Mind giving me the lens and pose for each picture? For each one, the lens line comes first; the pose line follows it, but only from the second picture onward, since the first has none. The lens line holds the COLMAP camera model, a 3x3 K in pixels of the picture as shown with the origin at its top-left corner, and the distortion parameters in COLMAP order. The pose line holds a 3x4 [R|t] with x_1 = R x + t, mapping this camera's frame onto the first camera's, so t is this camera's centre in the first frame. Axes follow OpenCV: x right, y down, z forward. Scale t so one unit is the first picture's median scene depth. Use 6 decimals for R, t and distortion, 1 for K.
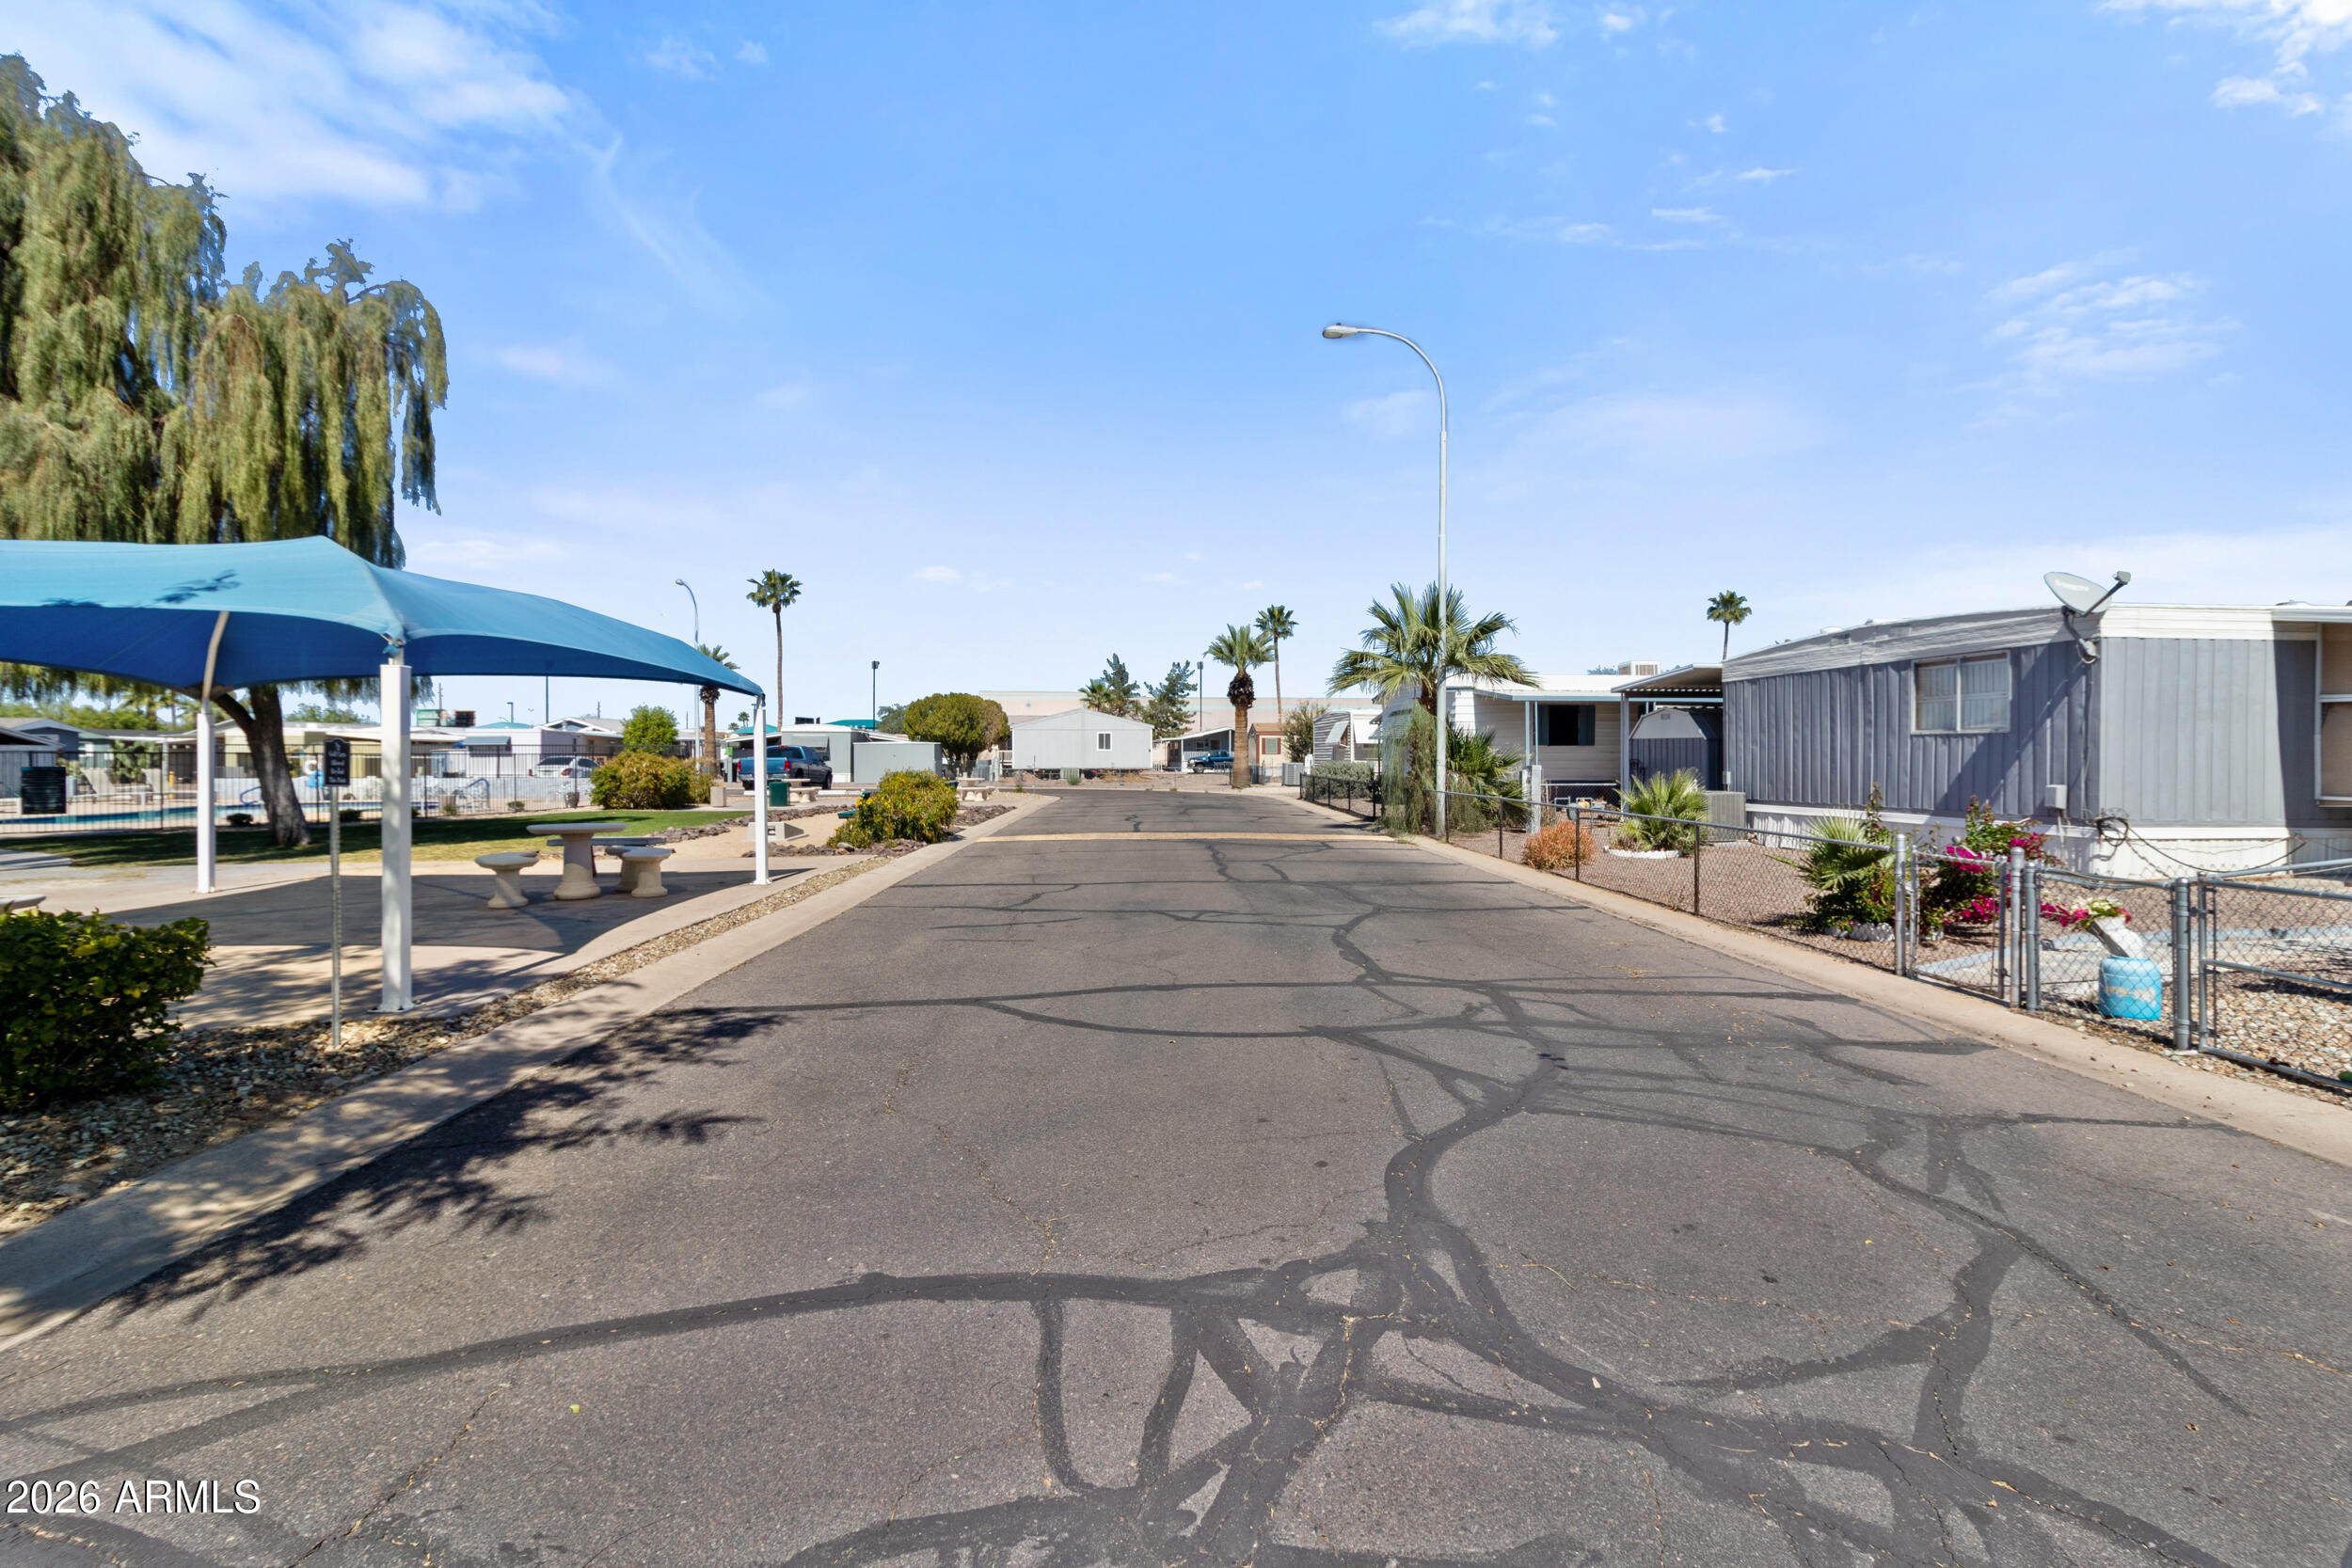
lens RADIAL K [[1092.5, 0, 1170.7], [0, 1092.5, 751.8], [0, 0, 1]] dist [0.000710, 0.000295]
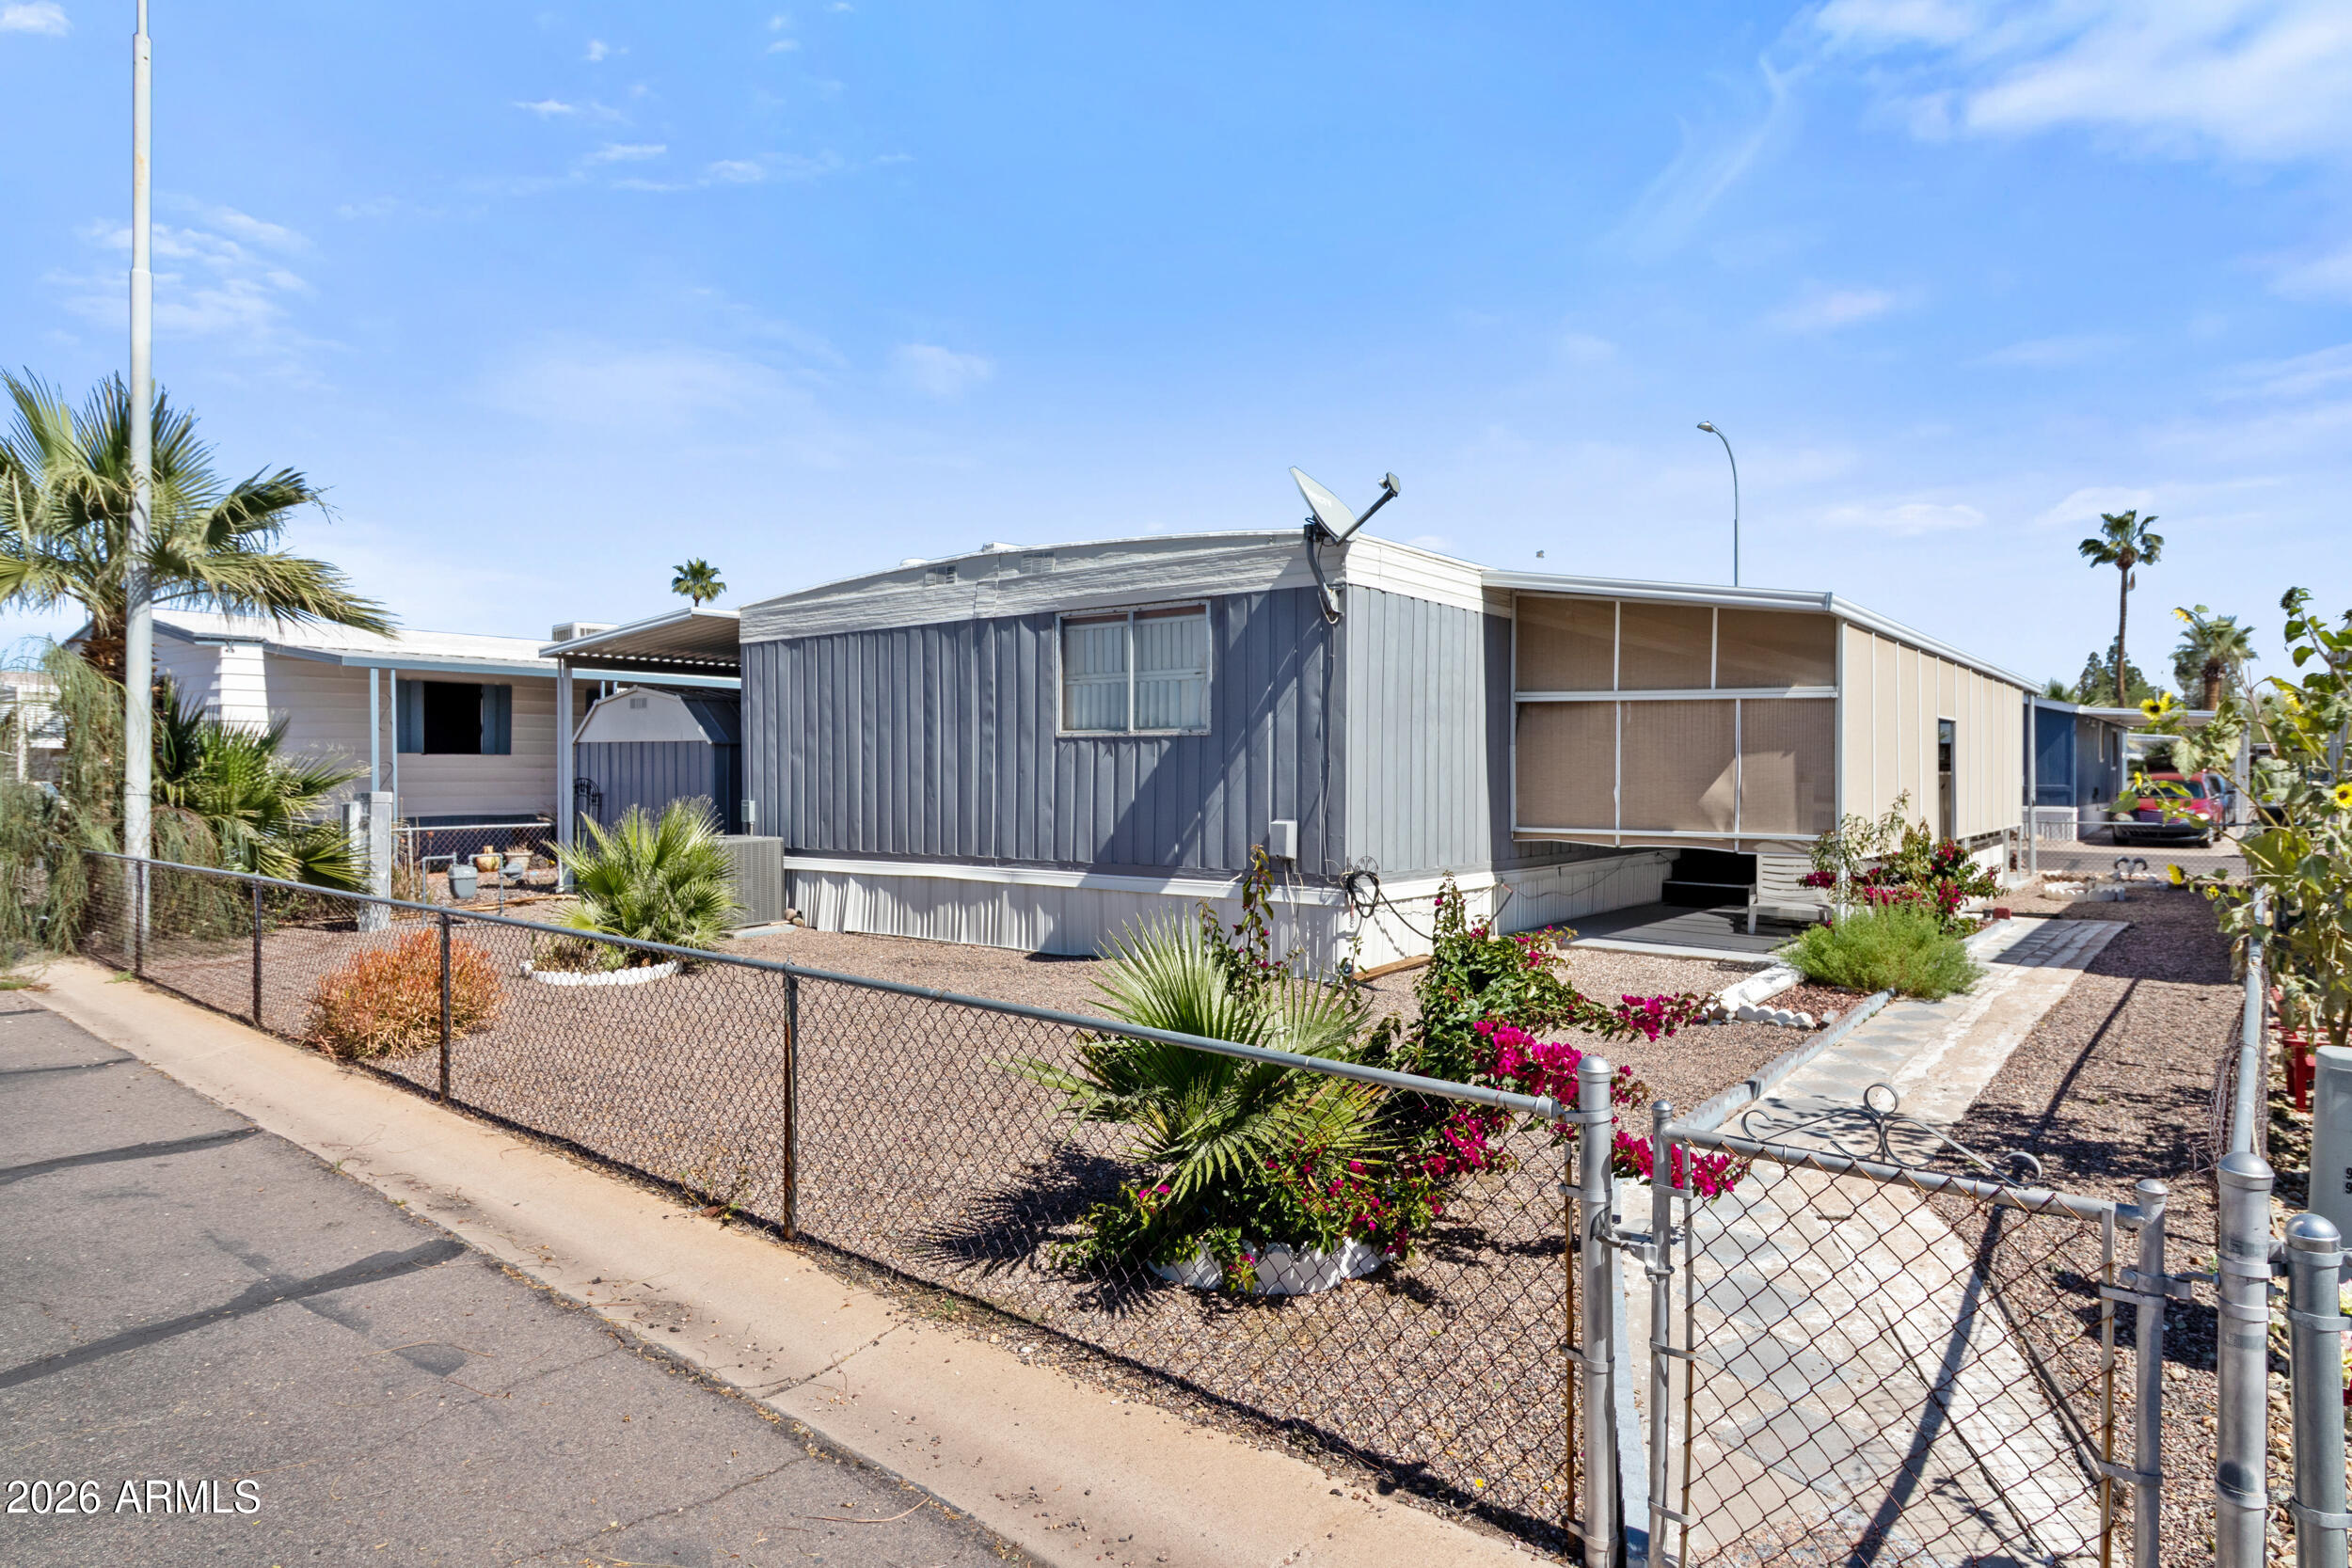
lens RADIAL K [[1308.5, 0, 1183.6], [0, 1308.5, 788.8], [0, 0, 1]] dist [0.001157, 0.000276]
pose [[0.669148, -0.009373, 0.743070, 0.178500], [-0.002958, 0.999879, 0.015276, 0.001076], [-0.743123, -0.012420, 0.669040, 0.436030]]
